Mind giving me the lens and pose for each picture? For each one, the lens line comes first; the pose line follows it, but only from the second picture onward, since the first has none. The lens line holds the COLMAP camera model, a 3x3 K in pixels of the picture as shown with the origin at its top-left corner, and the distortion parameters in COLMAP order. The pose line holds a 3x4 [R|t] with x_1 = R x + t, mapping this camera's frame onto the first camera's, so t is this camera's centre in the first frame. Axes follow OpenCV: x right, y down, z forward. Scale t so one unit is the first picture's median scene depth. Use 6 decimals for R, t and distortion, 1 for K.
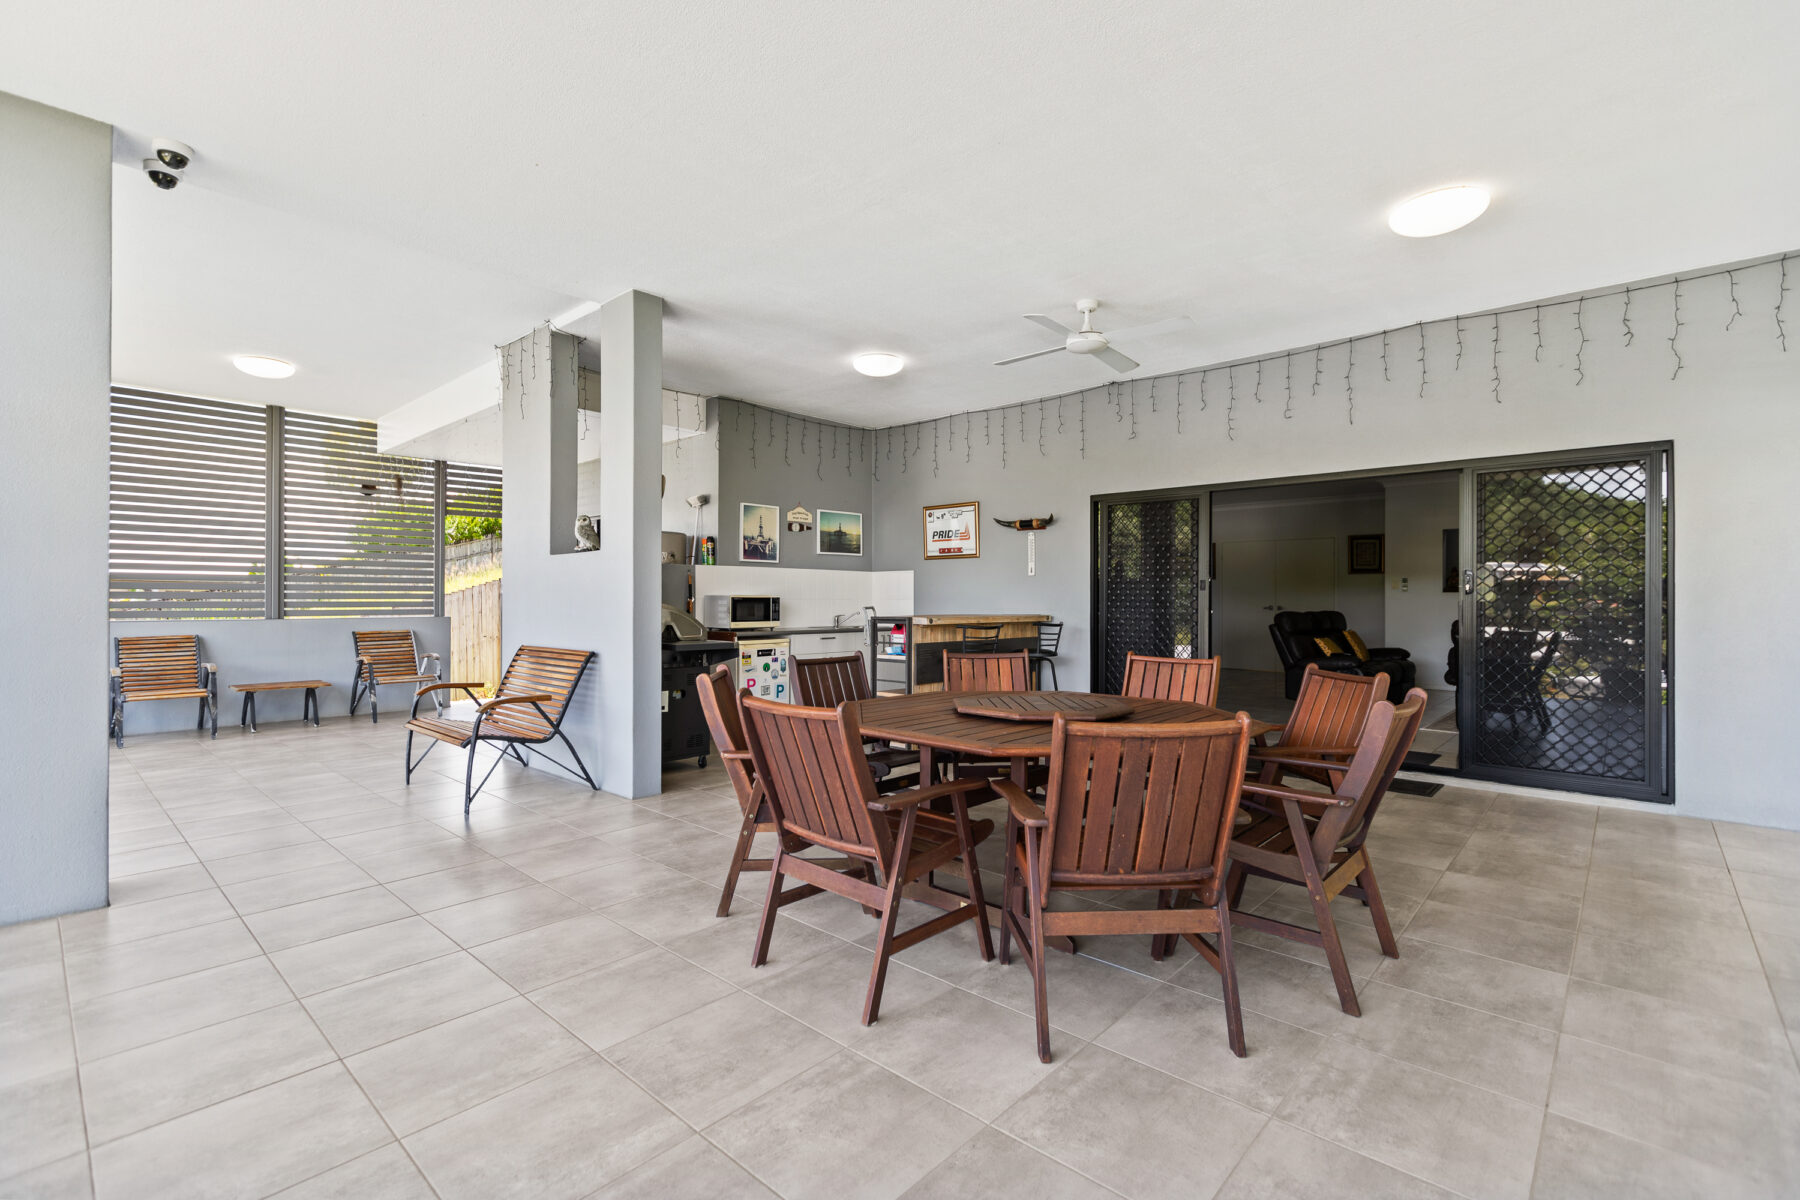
lens RADIAL K [[811.0, 0, 900.0], [0, 811.0, 600.0], [0, 0, 1]] dist [-0.002109, -0.000019]
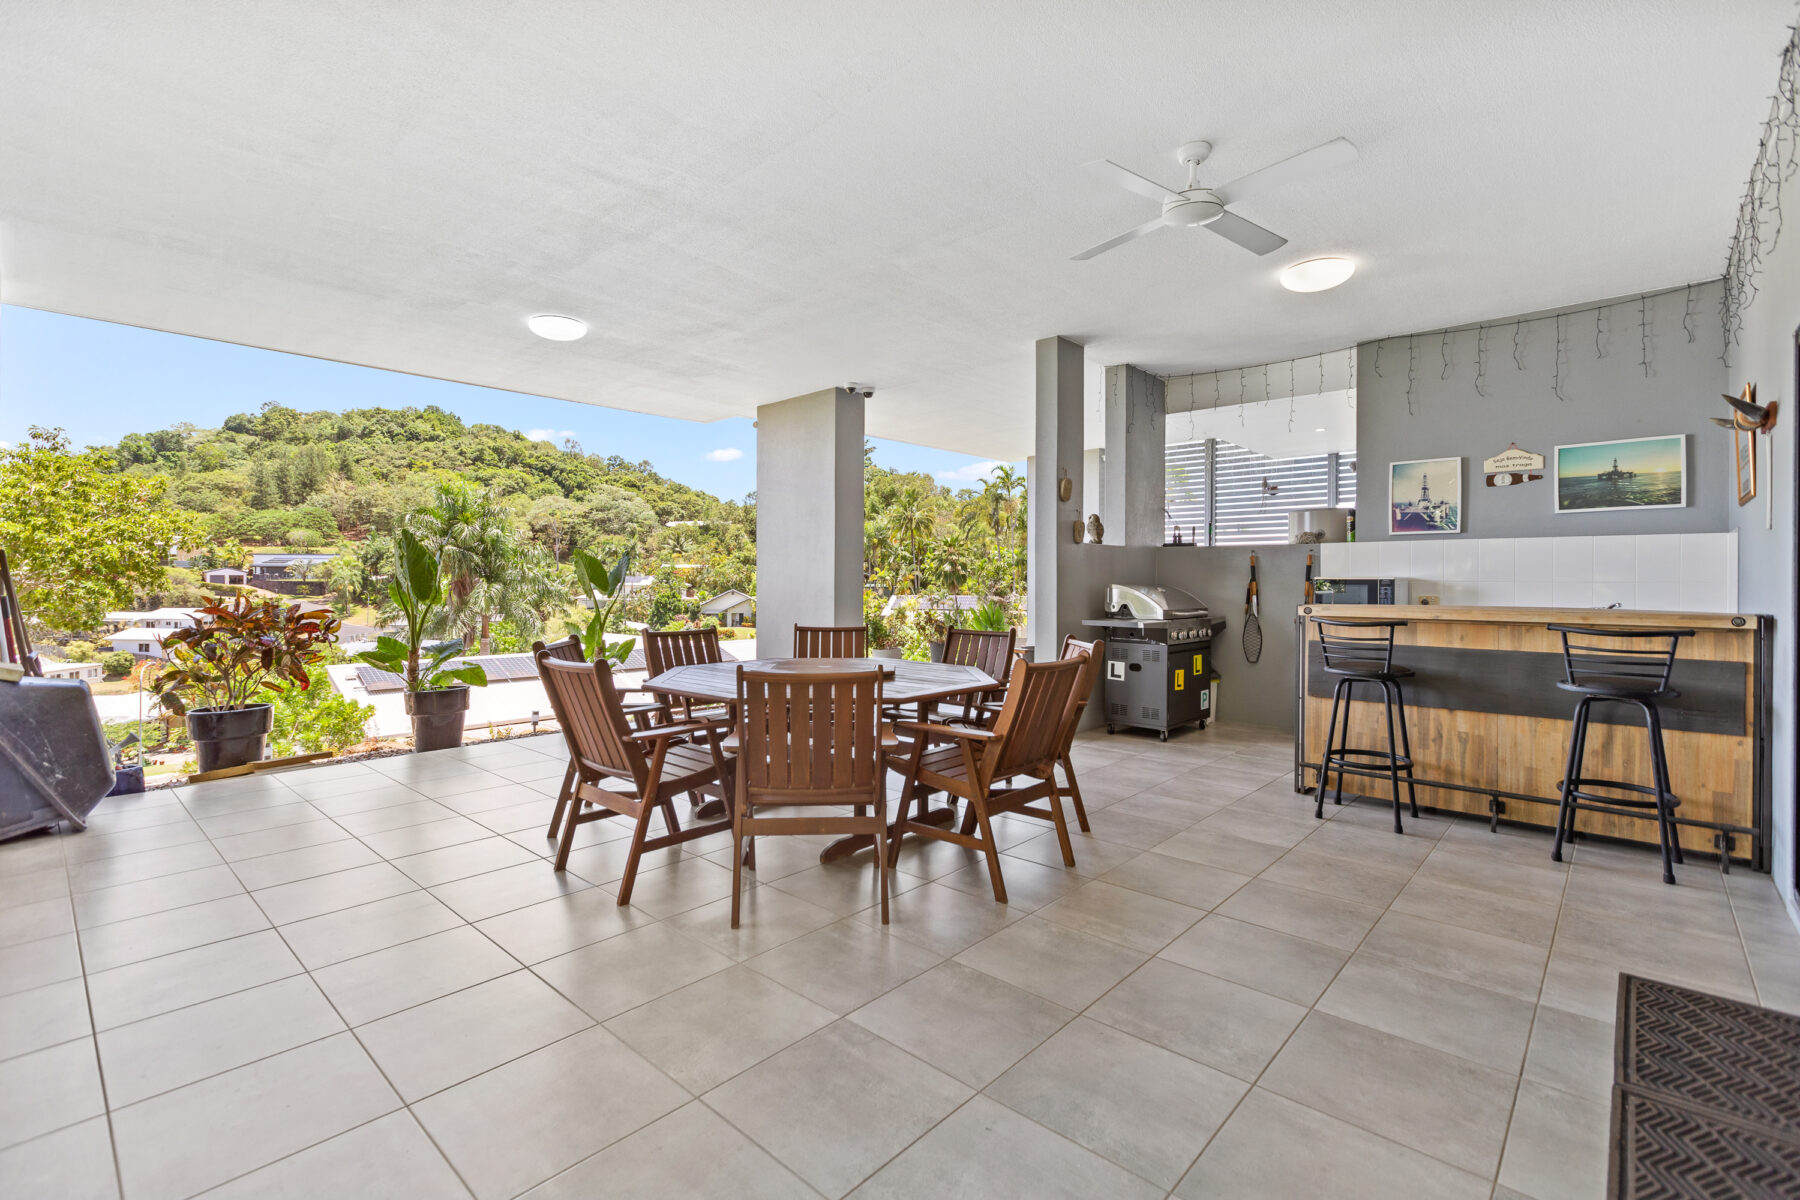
lens RADIAL K [[815.6, 0, 895.4], [0, 815.6, 589.6], [0, 0, 1]] dist [0.009519, -0.006143]
pose [[-0.008435, 0.009190, -0.999922, 0.627278], [-0.002007, 0.999956, 0.009207, 0.000675], [0.999962, 0.002085, -0.008417, 0.506237]]
